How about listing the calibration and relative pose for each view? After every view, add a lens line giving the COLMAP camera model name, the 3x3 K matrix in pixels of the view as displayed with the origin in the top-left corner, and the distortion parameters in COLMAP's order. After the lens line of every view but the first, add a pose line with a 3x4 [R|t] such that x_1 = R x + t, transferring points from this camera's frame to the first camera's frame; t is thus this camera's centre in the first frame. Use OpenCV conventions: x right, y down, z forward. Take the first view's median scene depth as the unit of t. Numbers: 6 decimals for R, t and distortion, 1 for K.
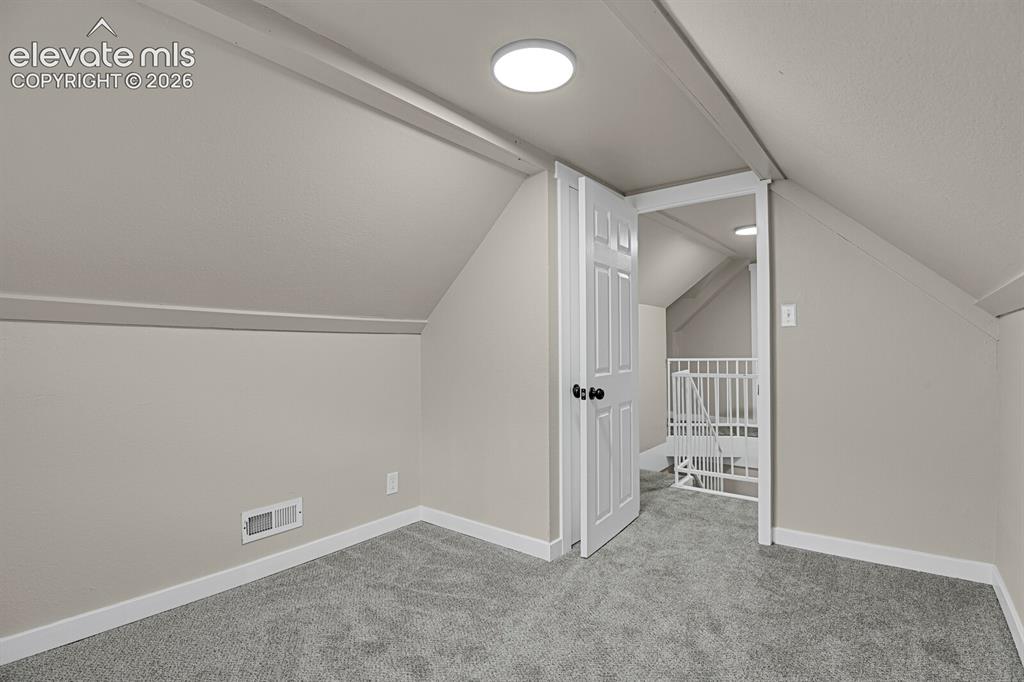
lens RADIAL K [[498.4, 0, 518.2], [0, 498.4, 341.2], [0, 0, 1]] dist [-0.020772, -0.007590]
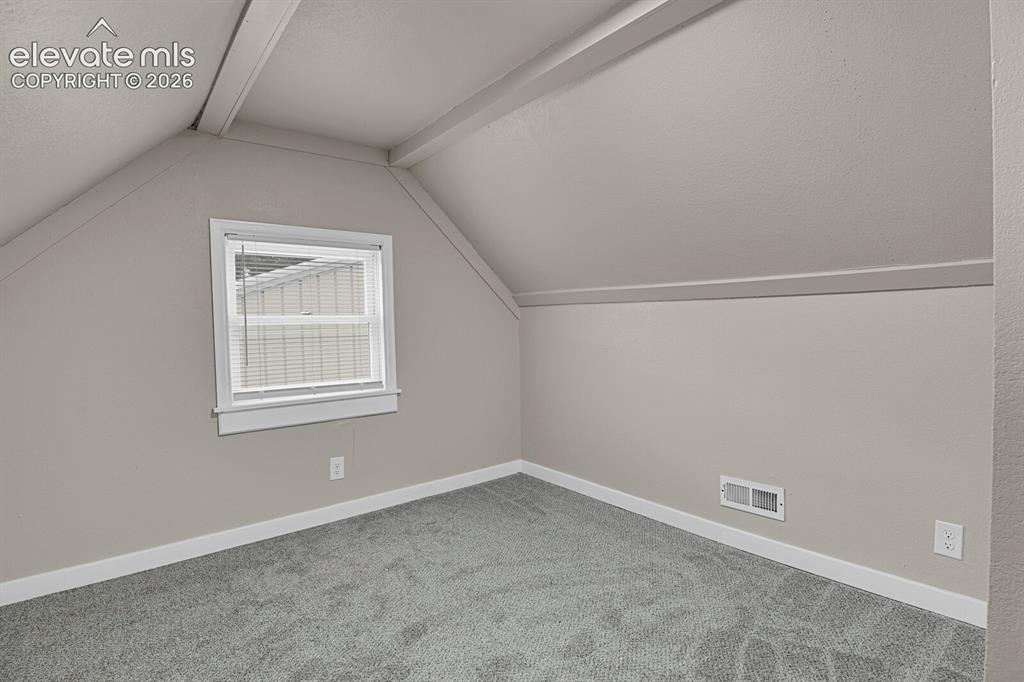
lens RADIAL K [[516.8, 0, 560.9], [0, 516.8, 342.2], [0, 0, 1]] dist [0.001096, -0.010240]
pose [[-0.189419, 0.038796, -0.981130, 0.563665], [0.030316, 0.998974, 0.033648, 0.016984], [0.981428, -0.023370, -0.190401, 0.863011]]
